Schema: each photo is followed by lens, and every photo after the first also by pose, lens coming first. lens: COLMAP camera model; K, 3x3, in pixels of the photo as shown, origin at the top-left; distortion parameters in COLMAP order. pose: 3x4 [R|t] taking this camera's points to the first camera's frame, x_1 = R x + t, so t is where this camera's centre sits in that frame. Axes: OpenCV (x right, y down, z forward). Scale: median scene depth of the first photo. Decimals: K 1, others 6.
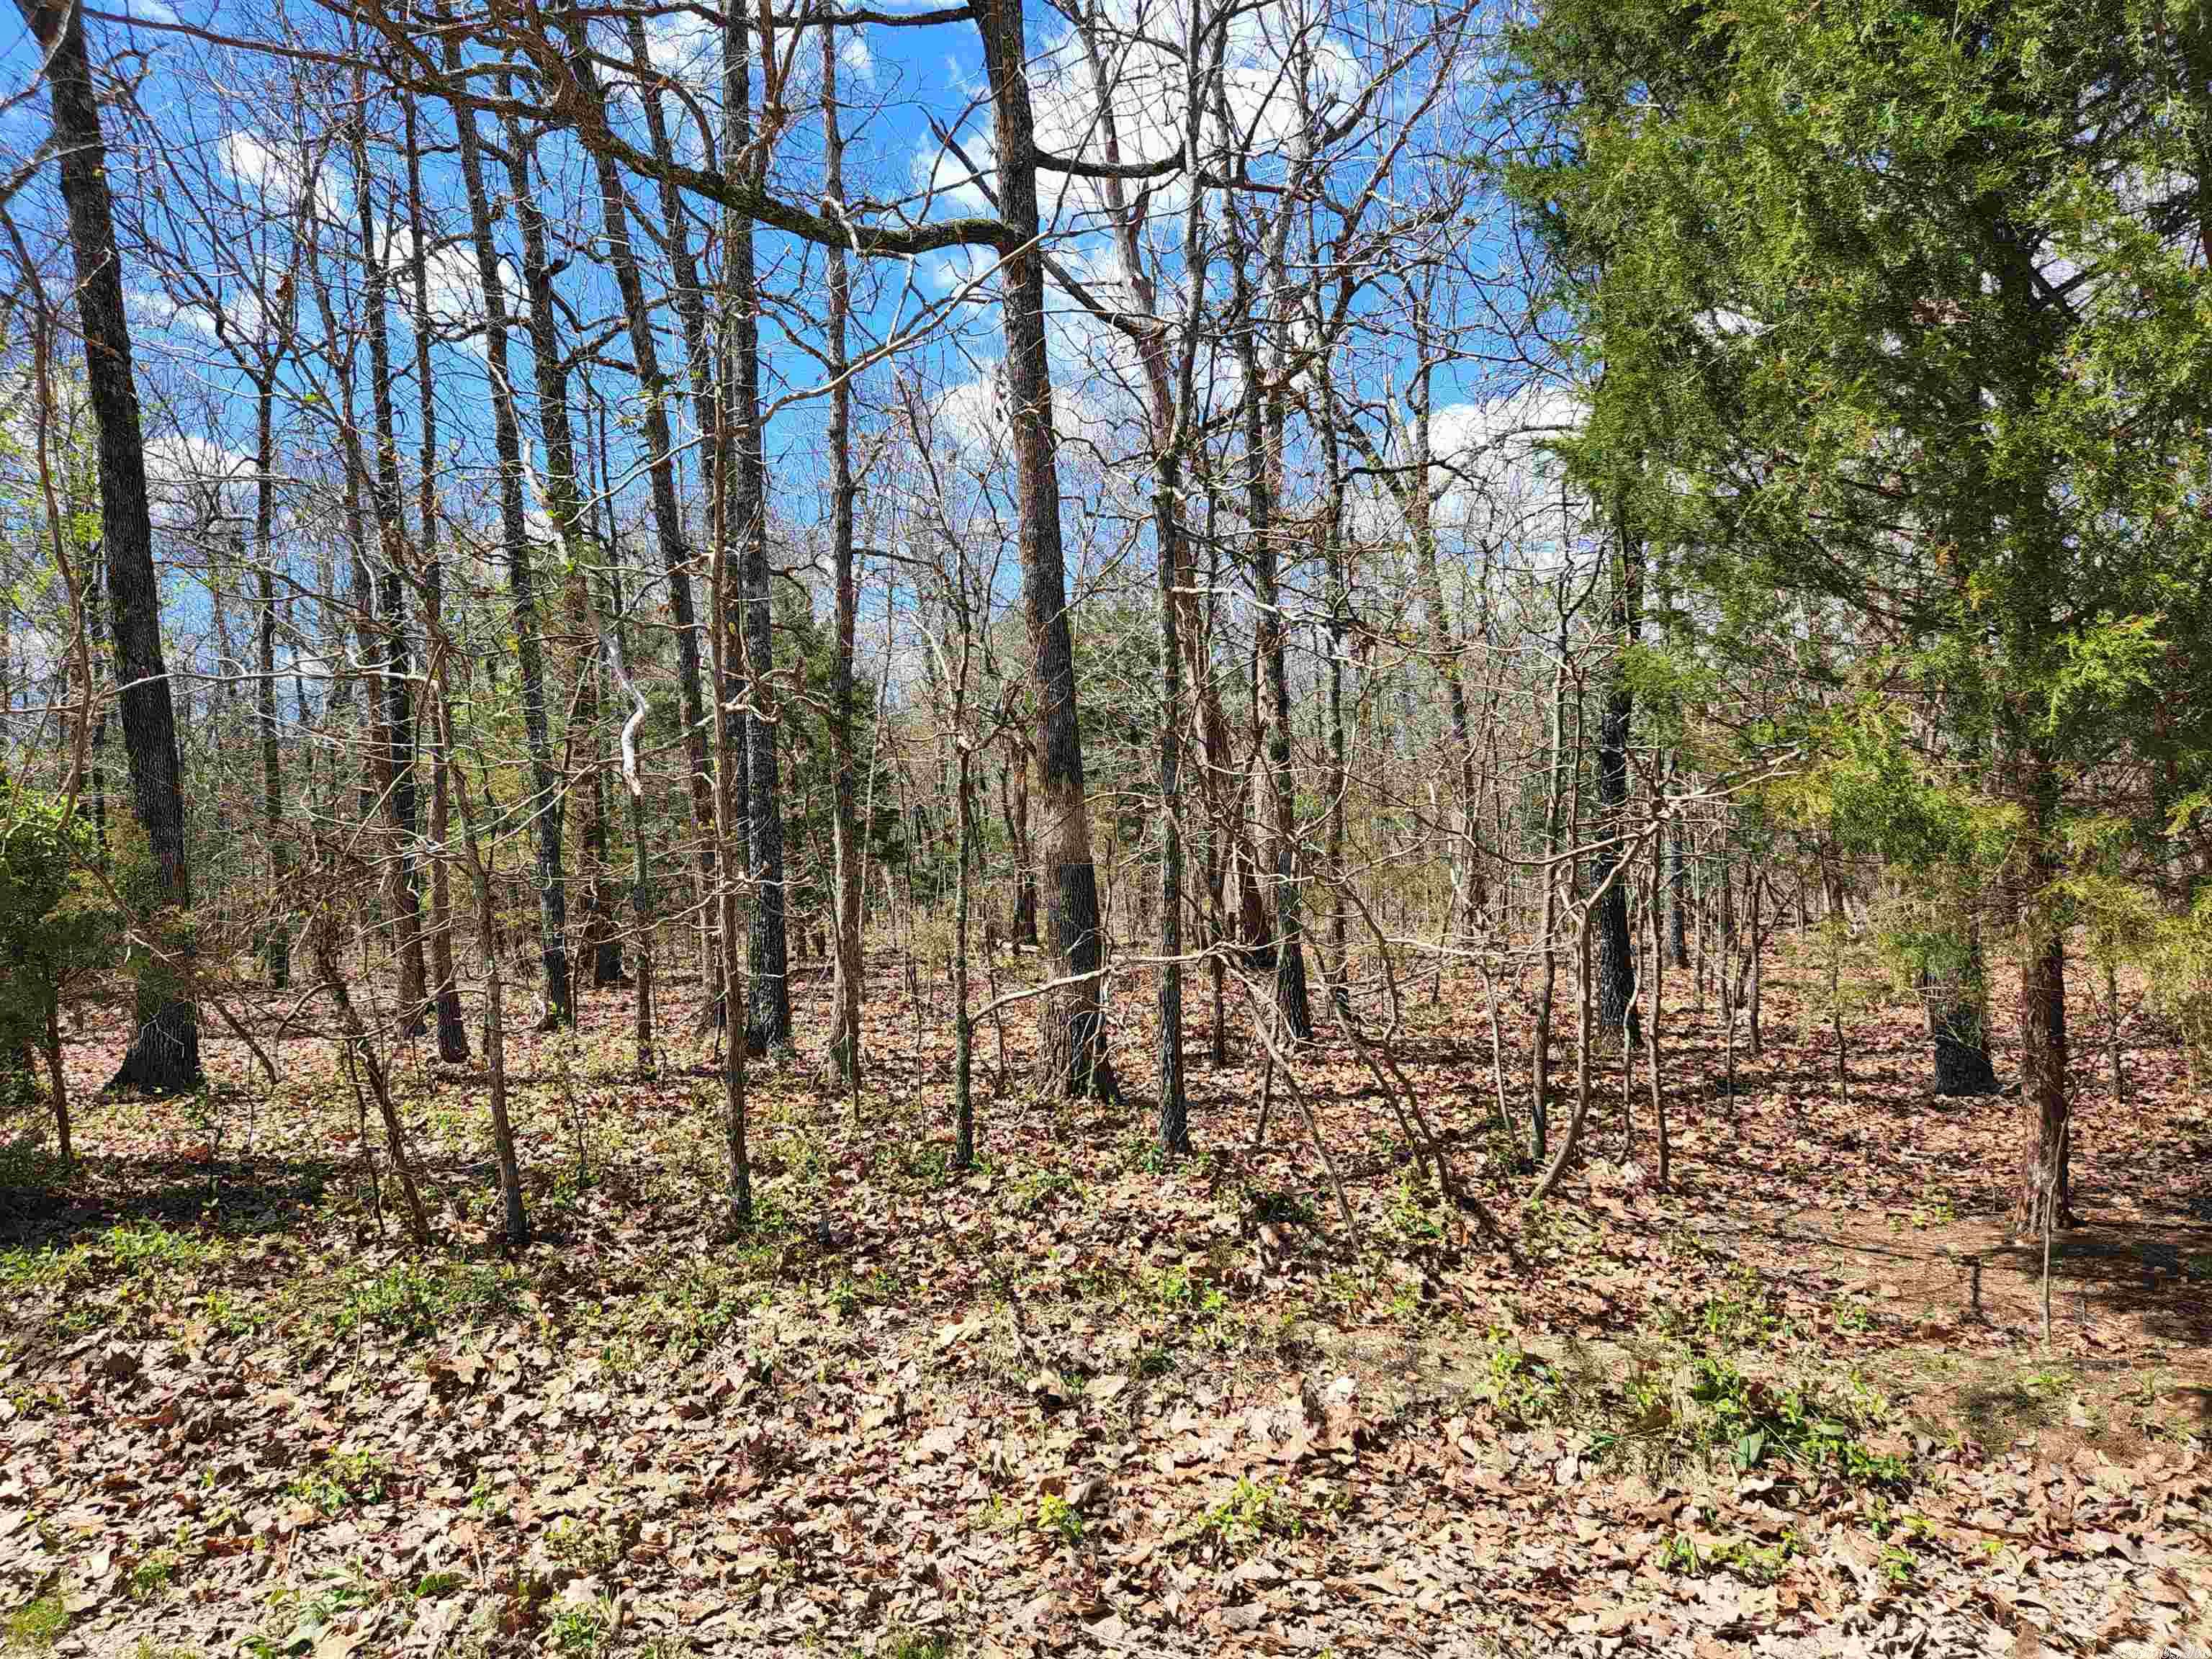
lens RADIAL K [[1480.2, 0, 1072.2], [0, 1480.2, 844.4], [0, 0, 1]] dist [0.084829, -0.073287]
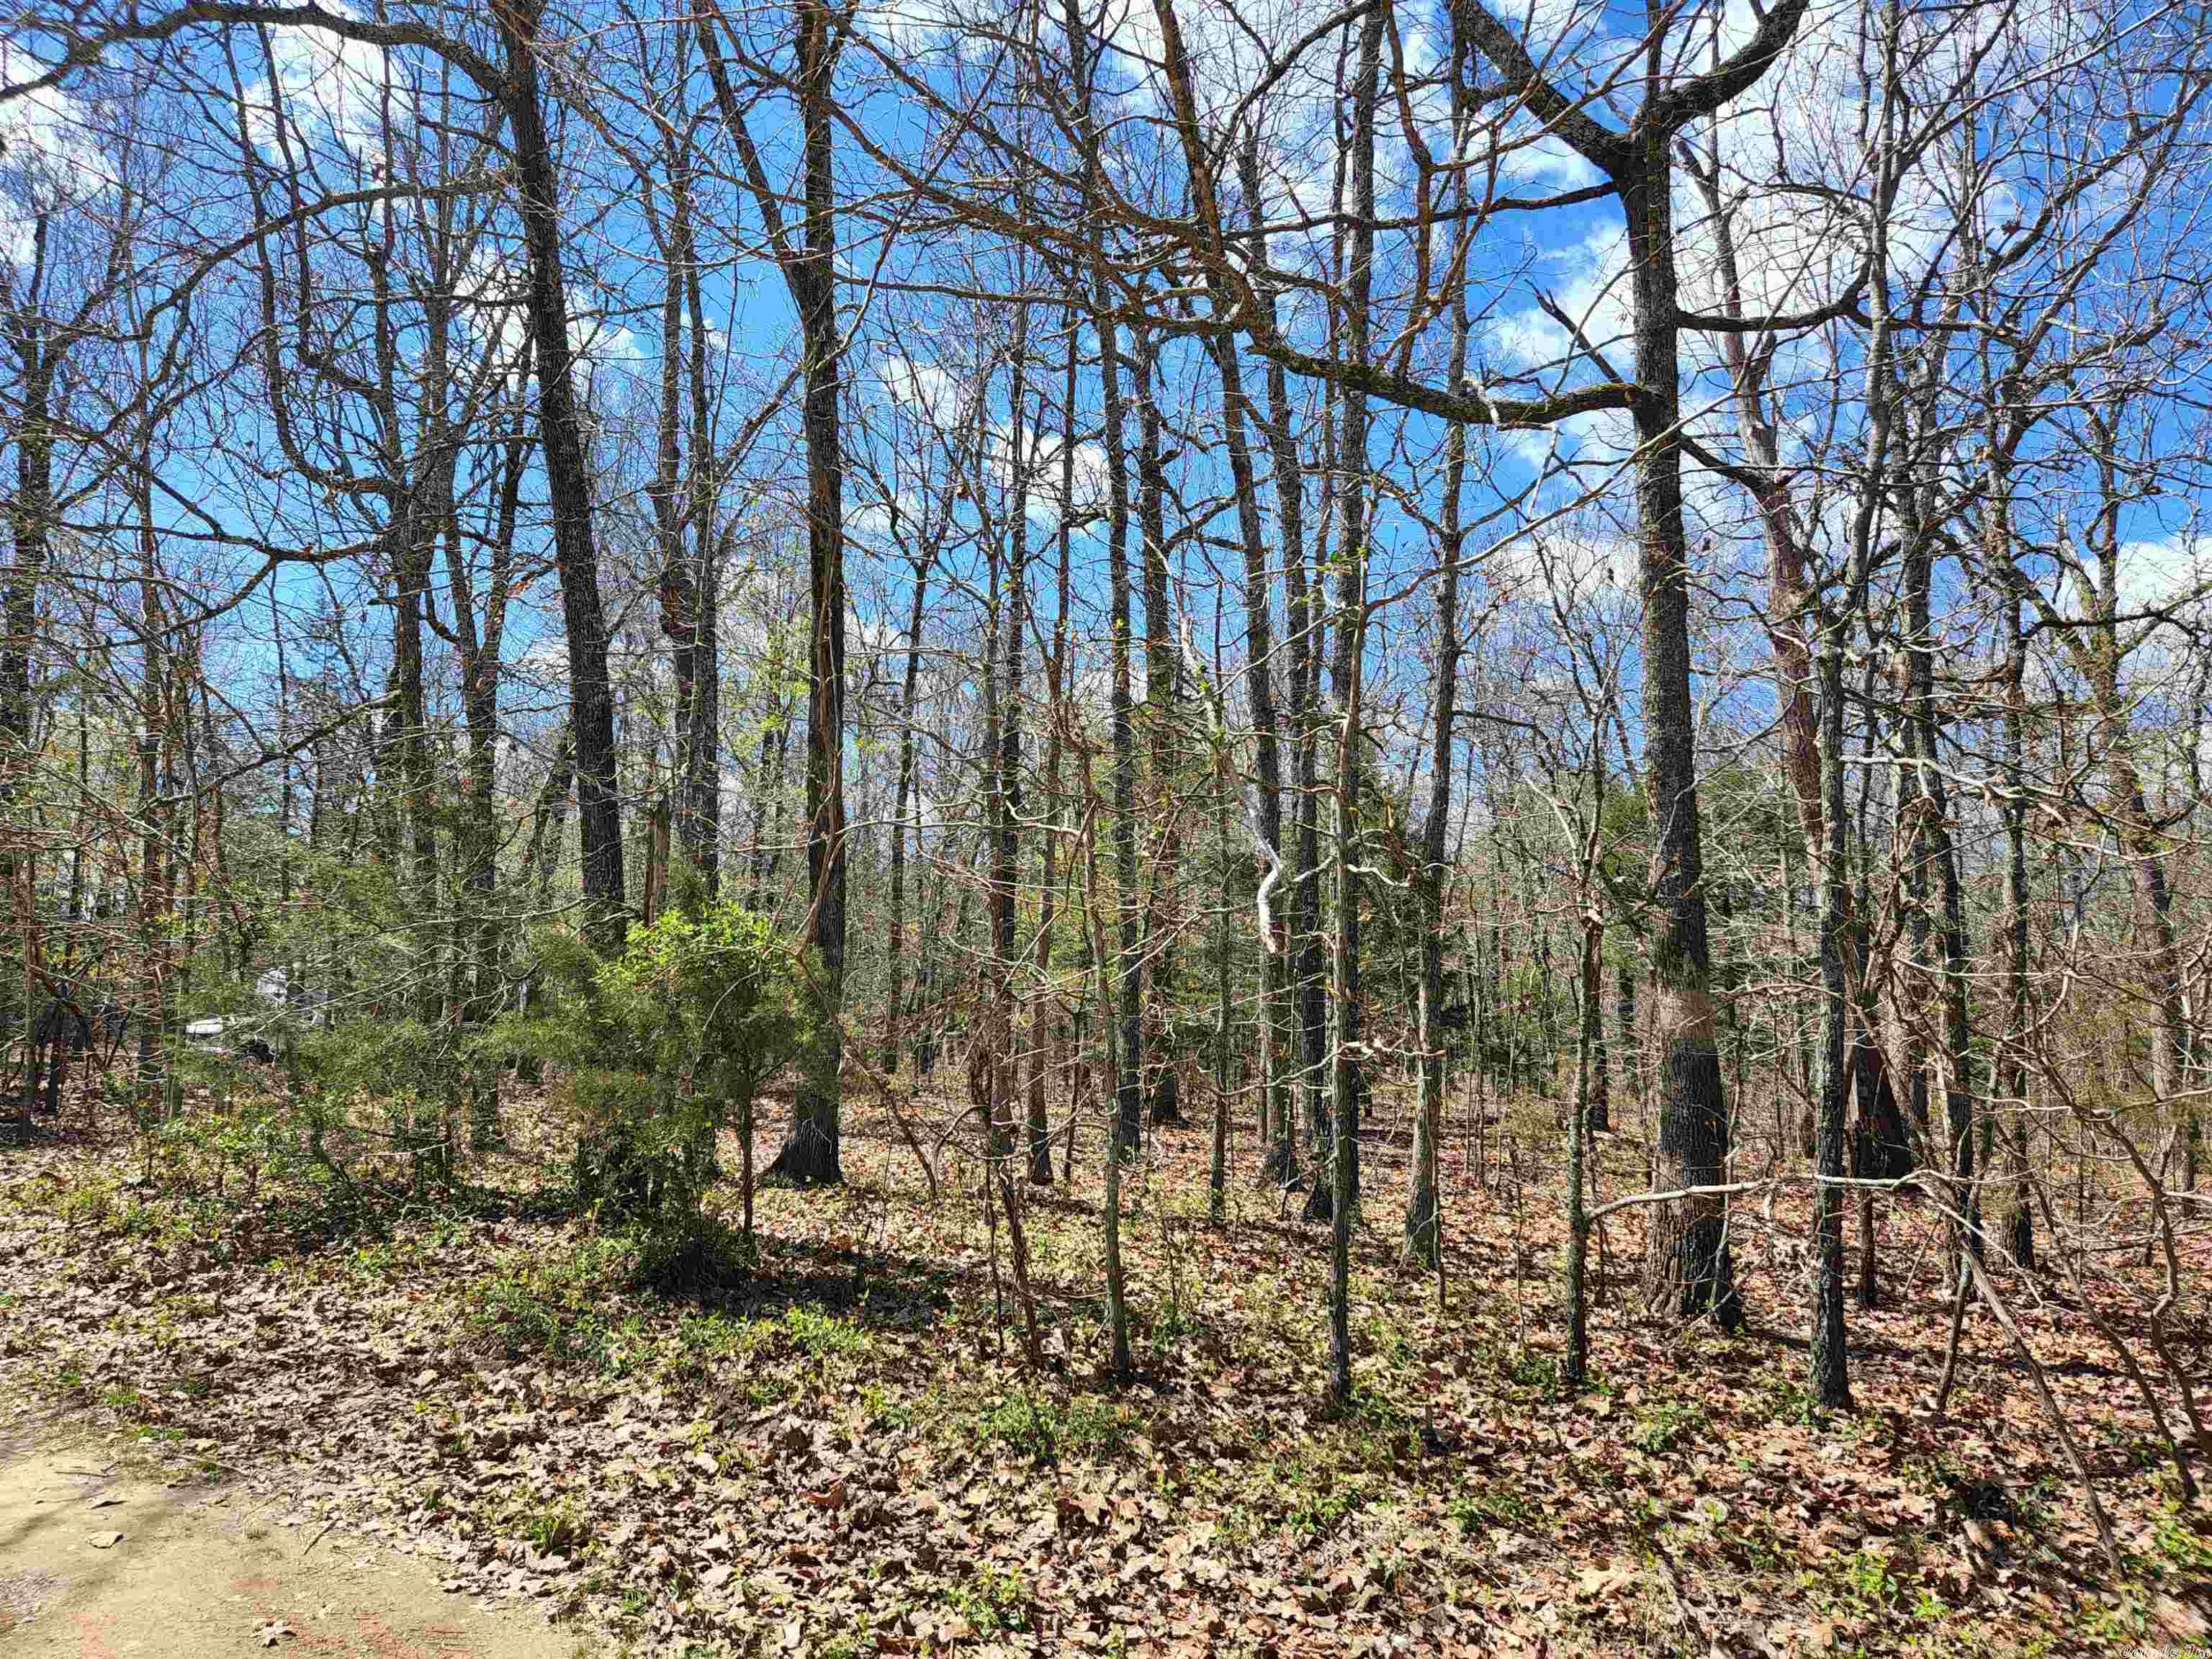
lens RADIAL K [[1484.5, 0, 1084.0], [0, 1484.5, 834.1], [0, 0, 1]] dist [0.082170, -0.075767]
pose [[0.936335, 0.037500, -0.349099, -0.058921], [-0.075603, 0.992490, -0.096167, -0.006222], [0.342871, 0.116438, 0.932138, -0.006308]]
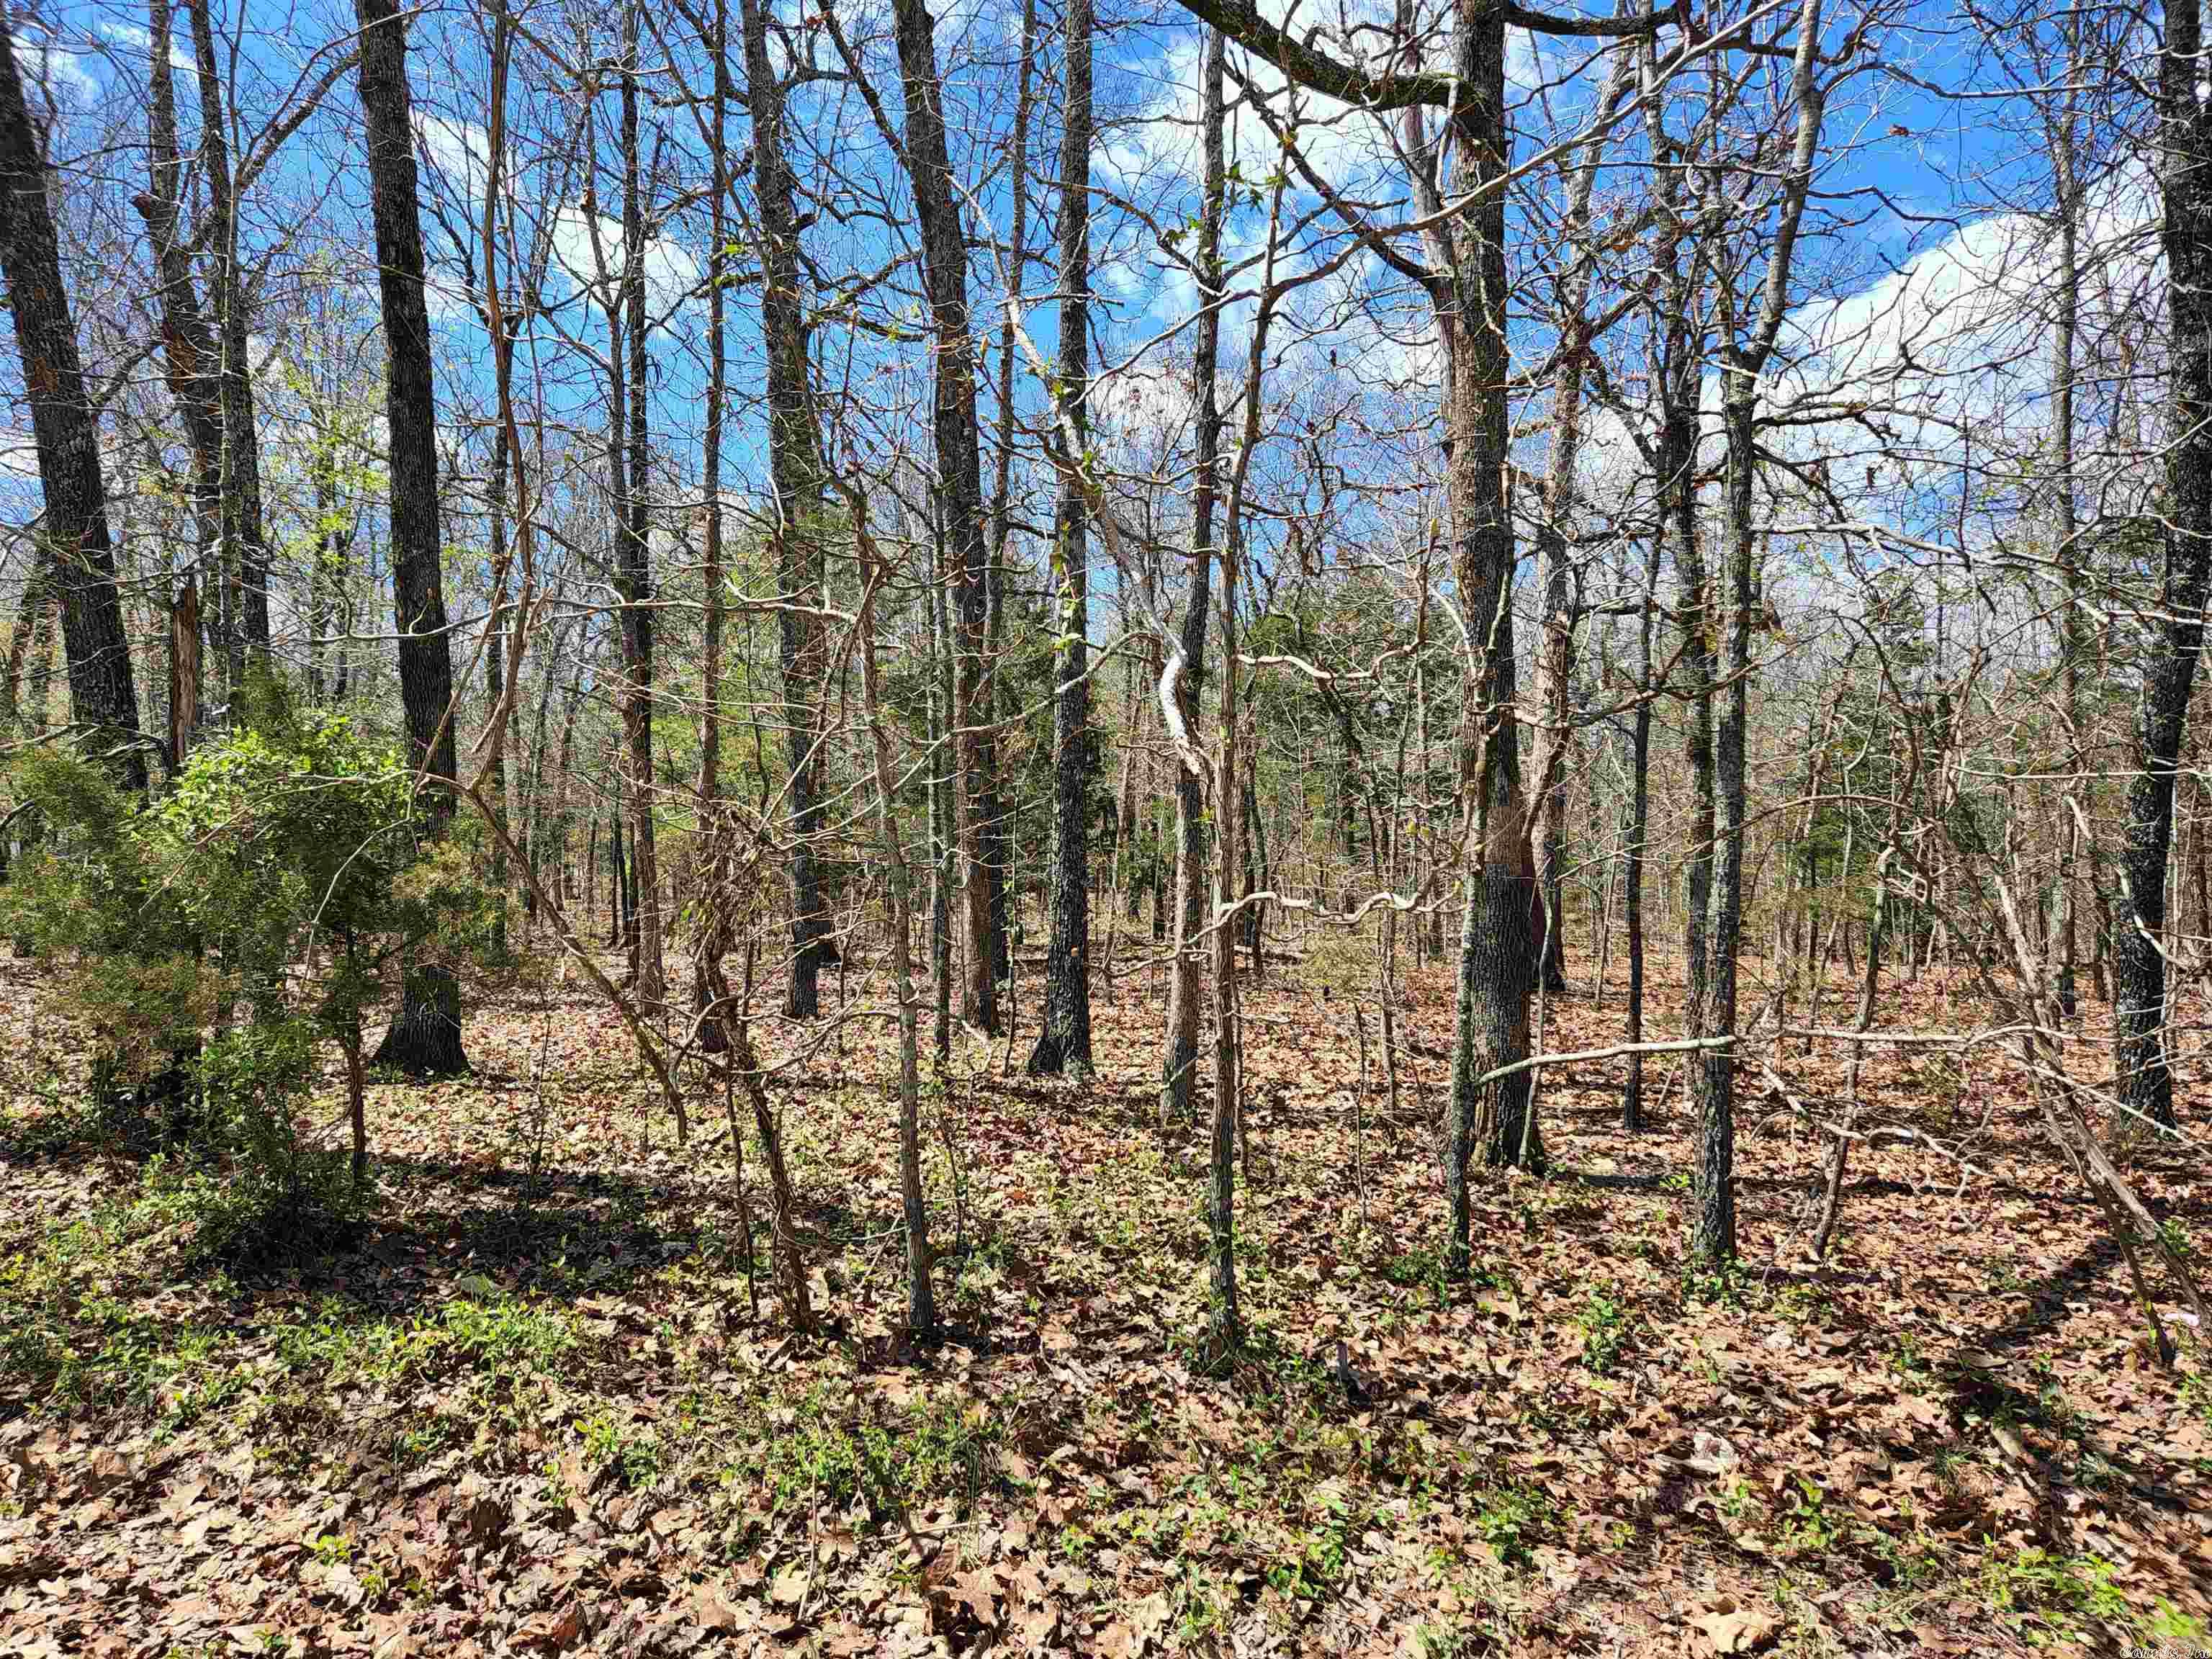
lens RADIAL K [[1488.0, 0, 1078.6], [0, 1488.0, 825.2], [0, 0, 1]] dist [0.077065, -0.071494]
pose [[0.994045, 0.045952, -0.098809, -0.267145], [-0.046489, 0.998914, -0.003138, -0.003827], [0.098558, 0.007713, 0.995101, 0.275001]]
